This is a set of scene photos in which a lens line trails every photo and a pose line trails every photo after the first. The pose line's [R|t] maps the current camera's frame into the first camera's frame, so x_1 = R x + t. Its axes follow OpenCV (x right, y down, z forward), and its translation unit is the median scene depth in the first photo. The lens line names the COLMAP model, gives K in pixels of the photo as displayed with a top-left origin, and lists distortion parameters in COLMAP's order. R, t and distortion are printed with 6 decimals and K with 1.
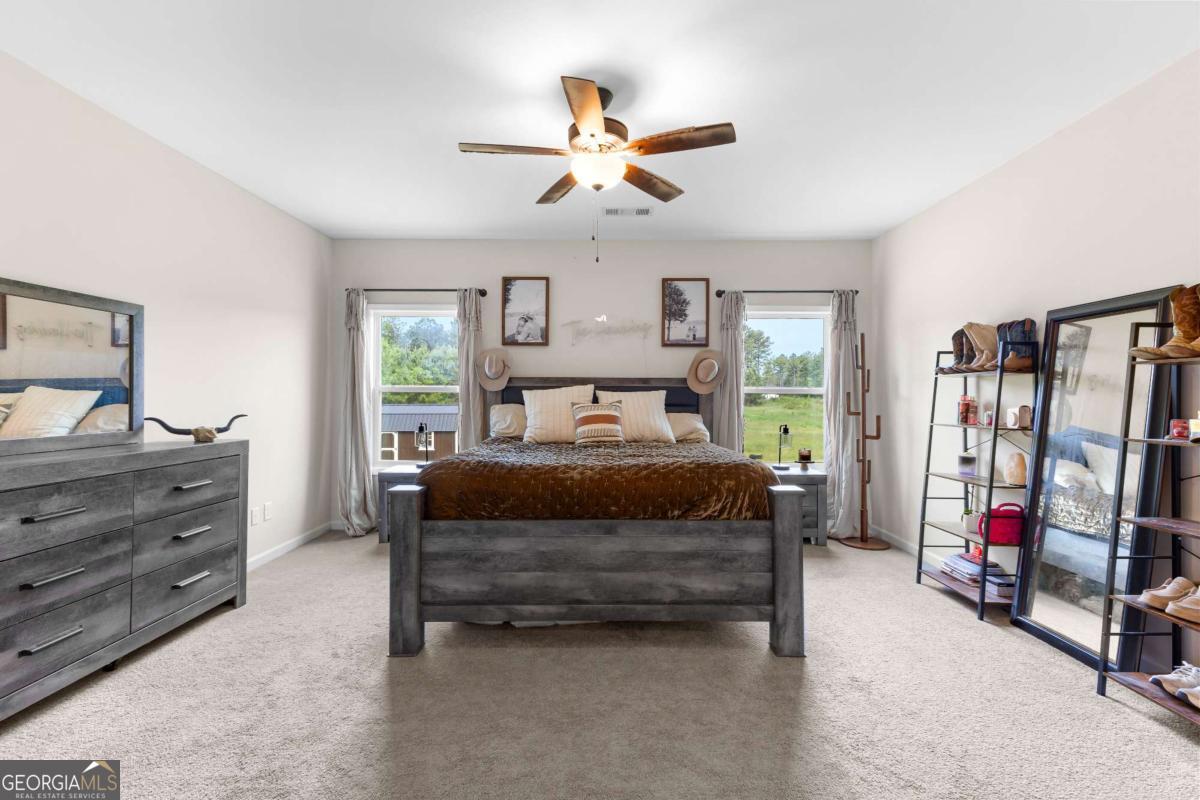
lens RADIAL K [[523.4, 0, 600.0], [0, 523.4, 396.3], [0, 0, 1]] dist [0.016971, -0.000961]
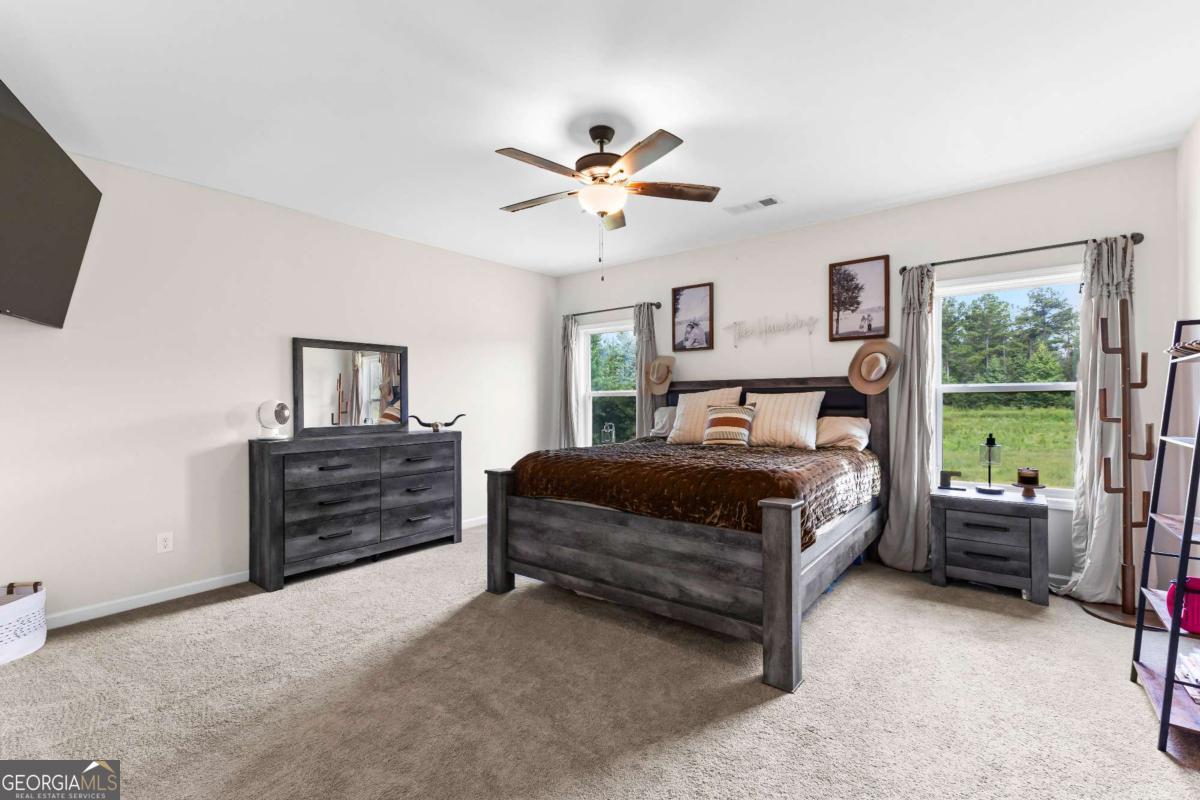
lens RADIAL K [[523.4, 0, 600.0], [0, 523.4, 404.6], [0, 0, 1]] dist [0.016971, -0.000961]
pose [[0.786590, -0.003373, -0.617466, 0.591981], [0.011351, 0.999895, 0.008998, -0.001152], [0.617371, -0.014087, 0.786546, 0.096413]]
